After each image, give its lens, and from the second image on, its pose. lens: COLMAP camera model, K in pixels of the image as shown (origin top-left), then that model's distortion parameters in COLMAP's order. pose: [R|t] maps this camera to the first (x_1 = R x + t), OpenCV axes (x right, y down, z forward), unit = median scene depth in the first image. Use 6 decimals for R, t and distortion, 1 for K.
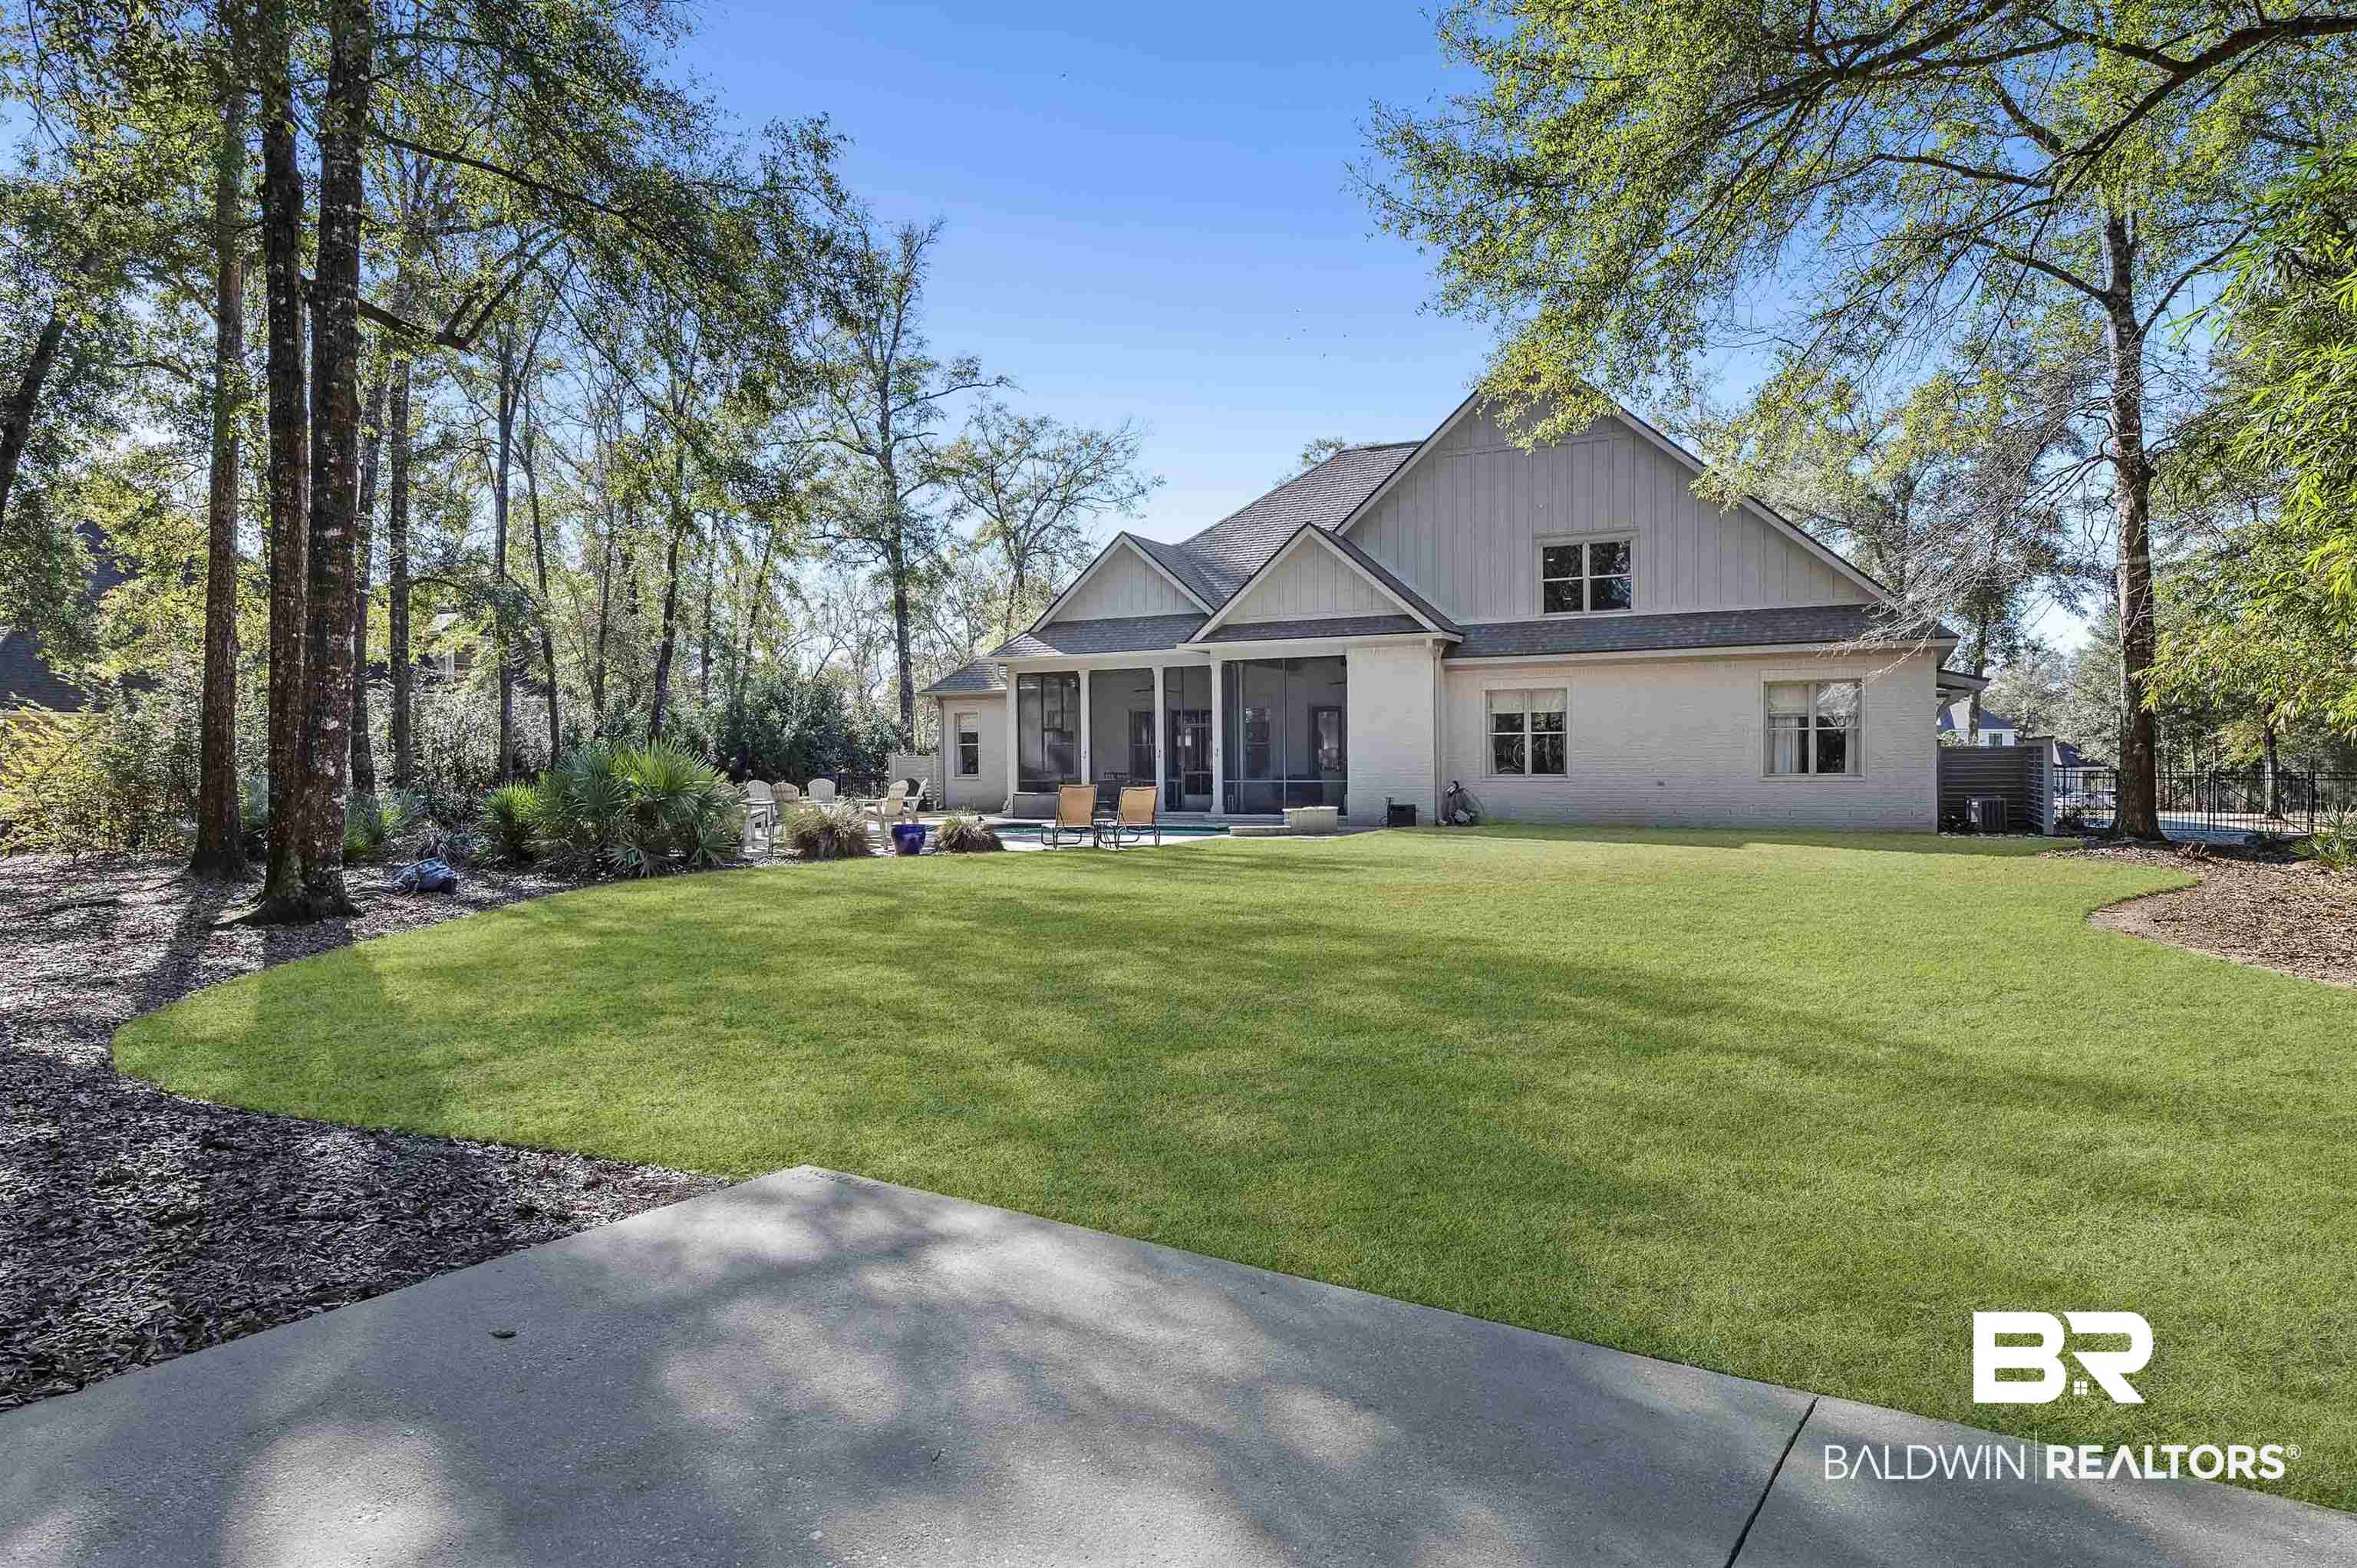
lens RADIAL K [[1443.6, 0, 1177.1], [0, 1443.6, 773.6], [0, 0, 1]] dist [0.004985, -0.001337]
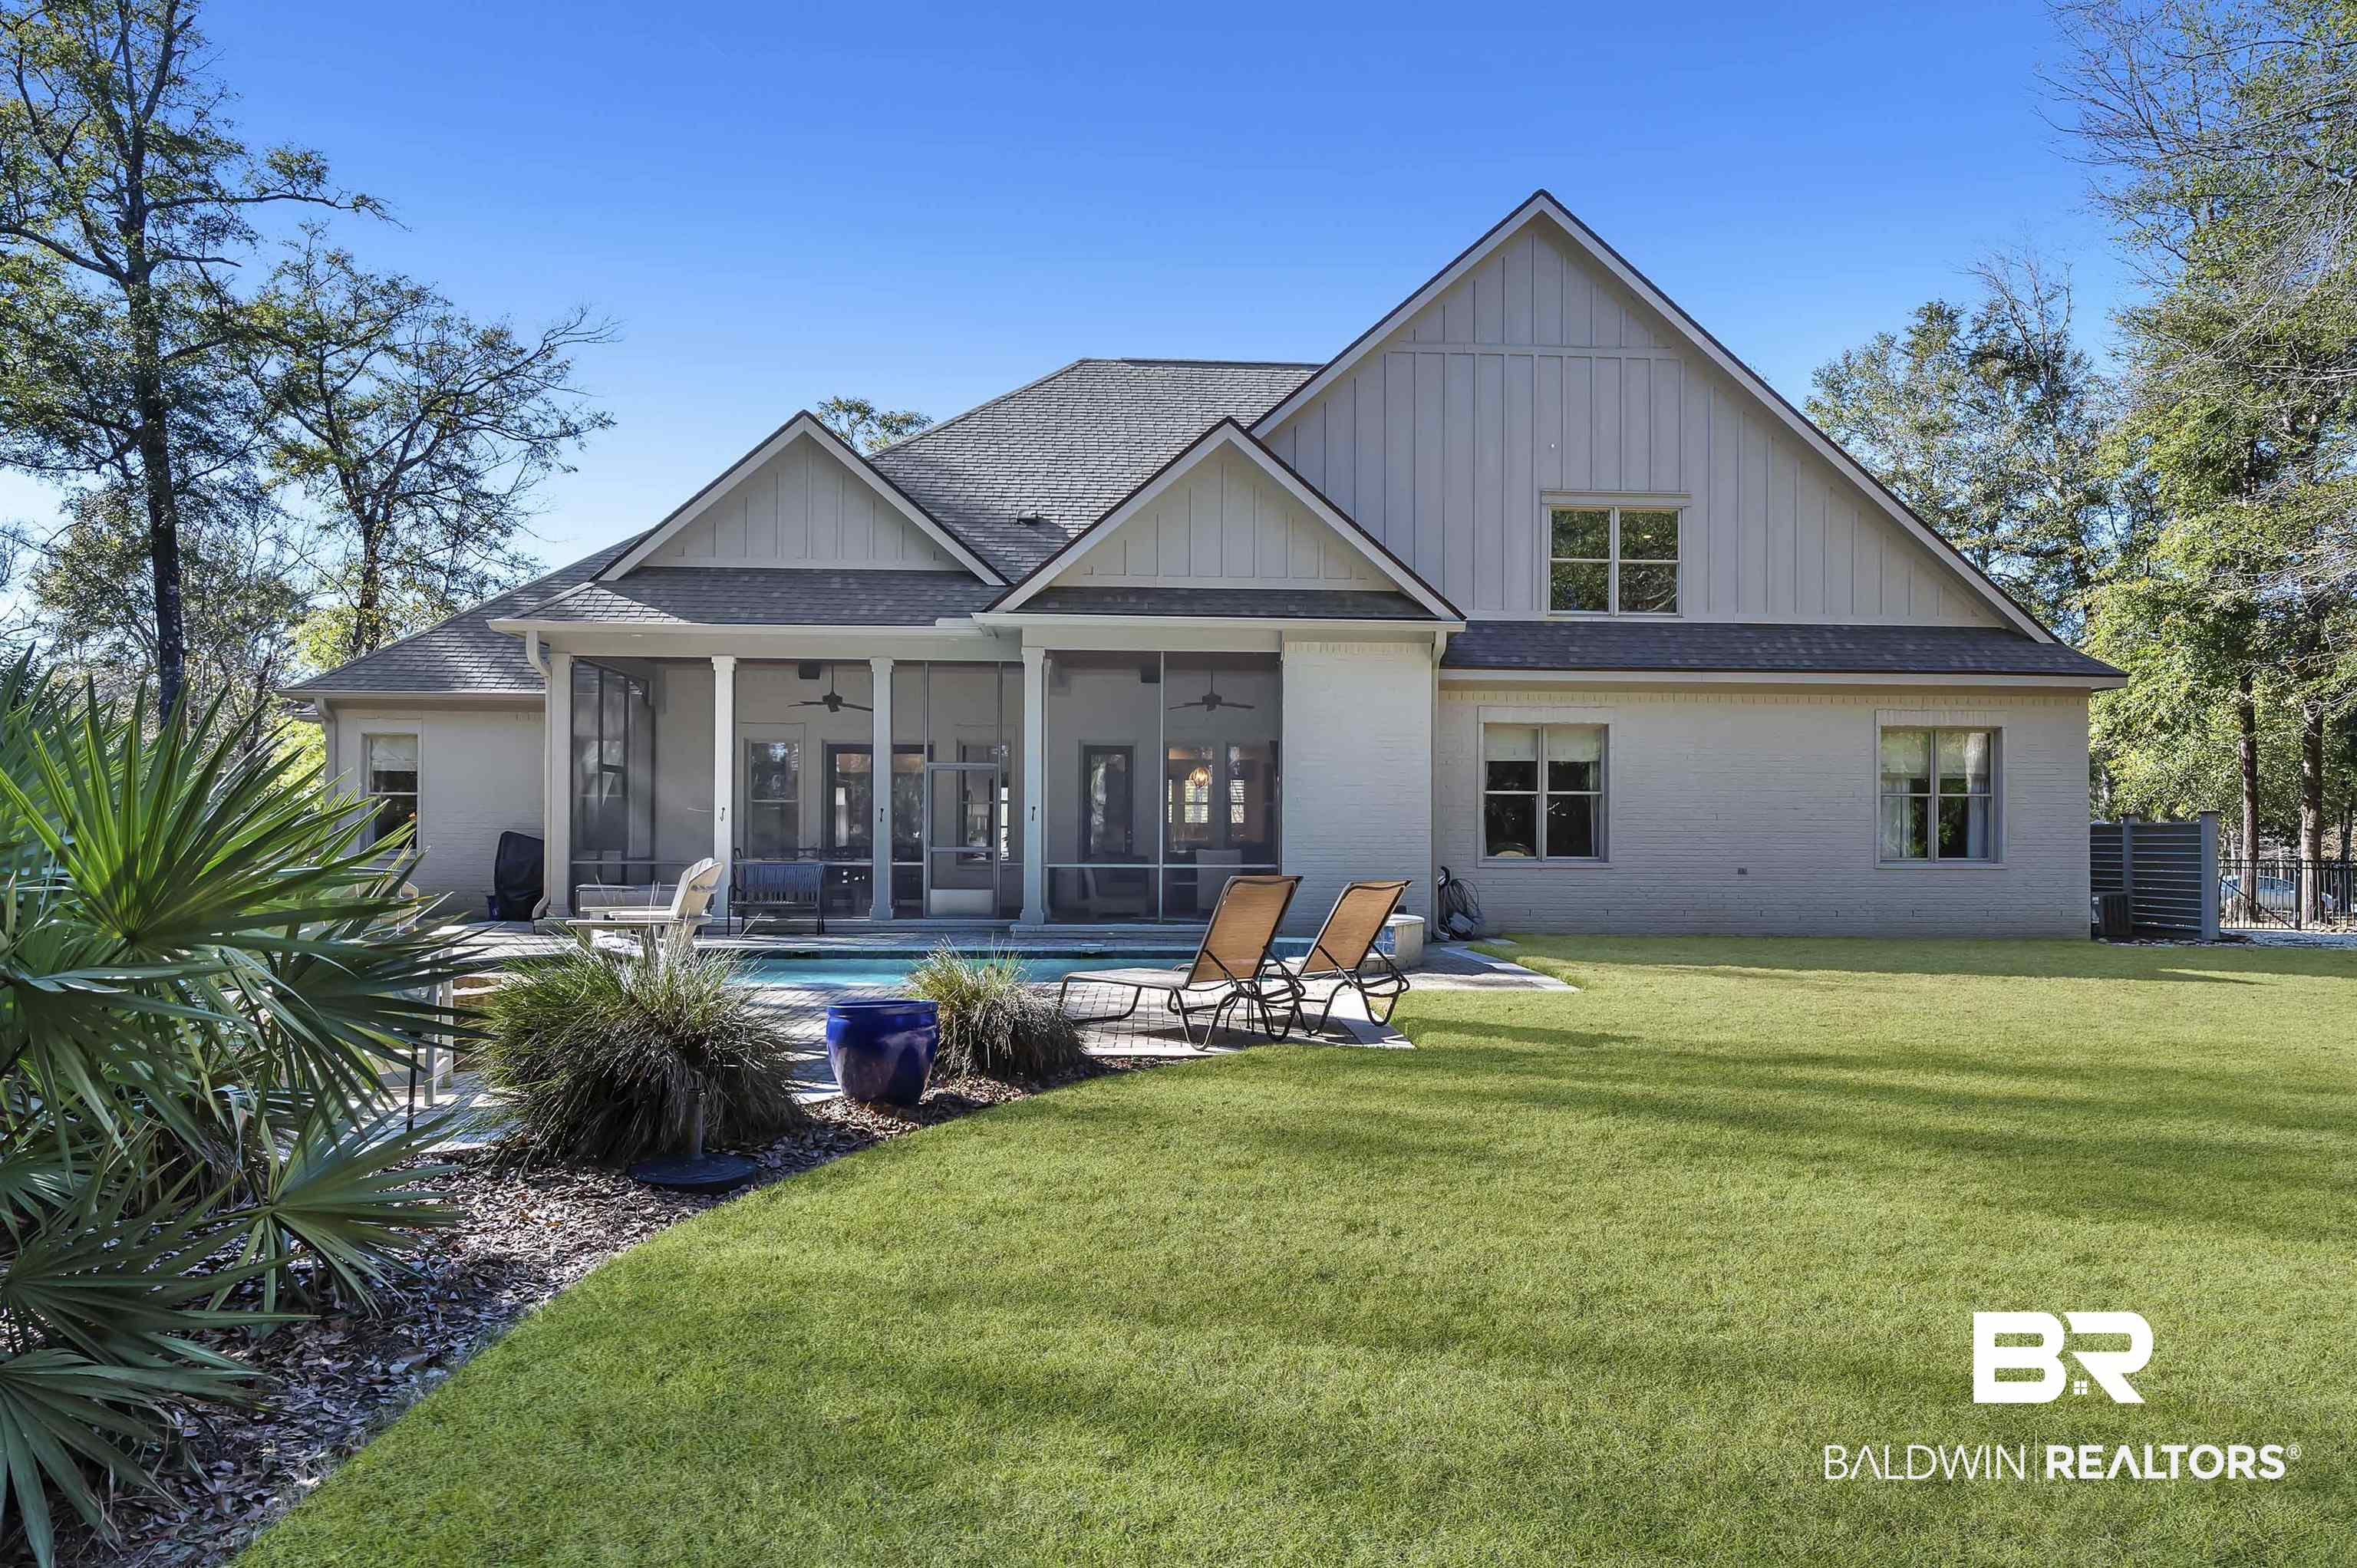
lens RADIAL K [[1443.6, 0, 1180.7], [0, 1443.6, 802.8], [0, 0, 1]] dist [0.004985, -0.001337]
pose [[0.861048, 0.025678, 0.507874, -0.220103], [-0.006915, 0.999223, -0.038798, 0.002767], [-0.508476, 0.029896, 0.860557, 0.525542]]
